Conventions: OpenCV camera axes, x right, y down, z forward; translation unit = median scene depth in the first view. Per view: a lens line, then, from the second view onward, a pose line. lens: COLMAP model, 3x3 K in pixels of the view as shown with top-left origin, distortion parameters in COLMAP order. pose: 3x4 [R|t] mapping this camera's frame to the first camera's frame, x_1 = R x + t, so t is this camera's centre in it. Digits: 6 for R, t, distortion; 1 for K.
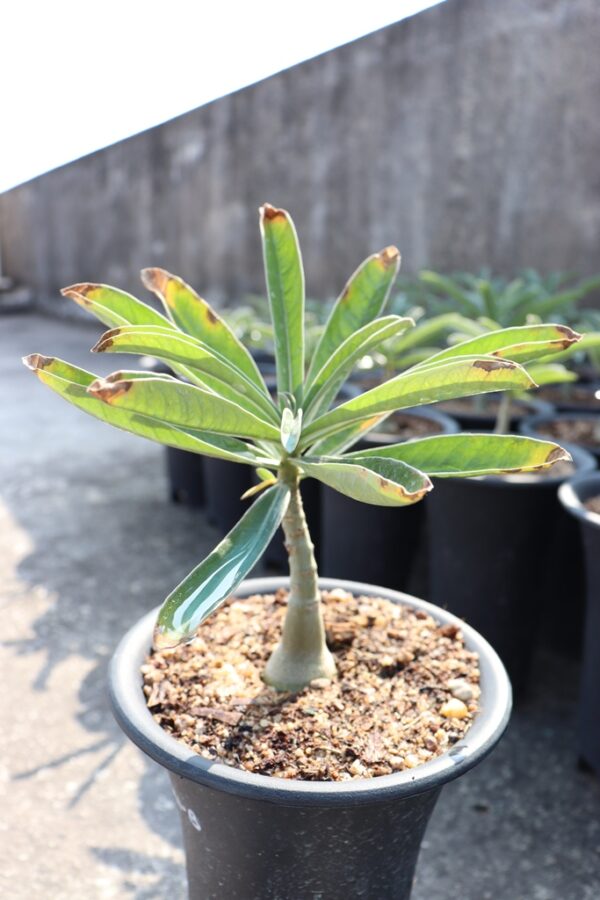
lens RADIAL K [[785.2, 0, 300.0], [0, 785.2, 450.0], [0, 0, 1]] dist [-0.178273, 0.162401]
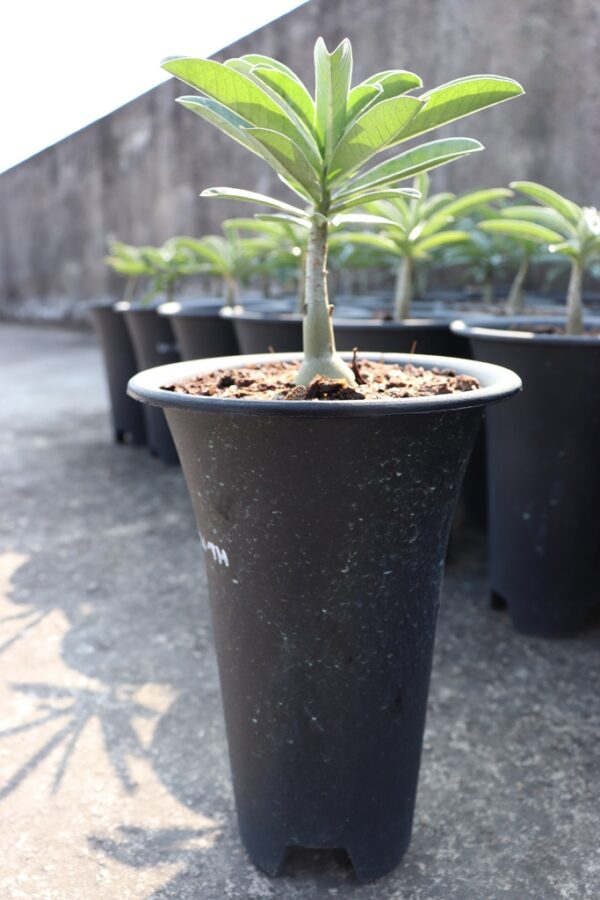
lens RADIAL K [[785.2, 0, 300.0], [0, 785.2, 450.0], [0, 0, 1]] dist [-0.178273, 0.162401]
pose [[0.998270, -0.044515, 0.038402, 0.082491], [0.044807, 0.998973, -0.006799, 0.218935], [-0.038060, 0.008508, 0.999239, -0.047854]]
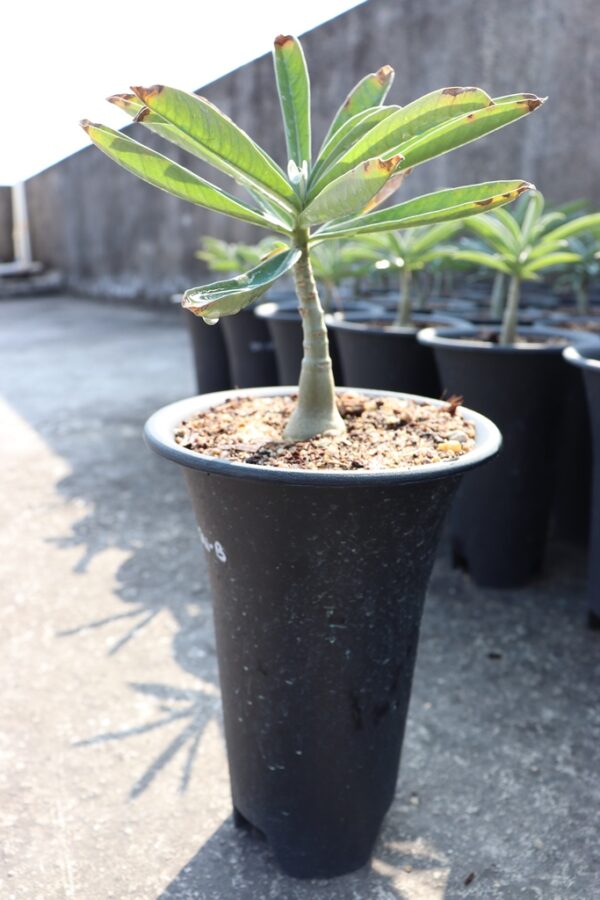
lens RADIAL K [[786.4, 0, 298.9], [0, 786.4, 454.9], [0, 0, 1]] dist [-0.186547, 0.180118]
pose [[0.999046, -0.012178, -0.041929, 0.014240], [0.013218, 0.999610, 0.024616, 0.162975], [0.041613, -0.025147, 0.998817, -0.079285]]
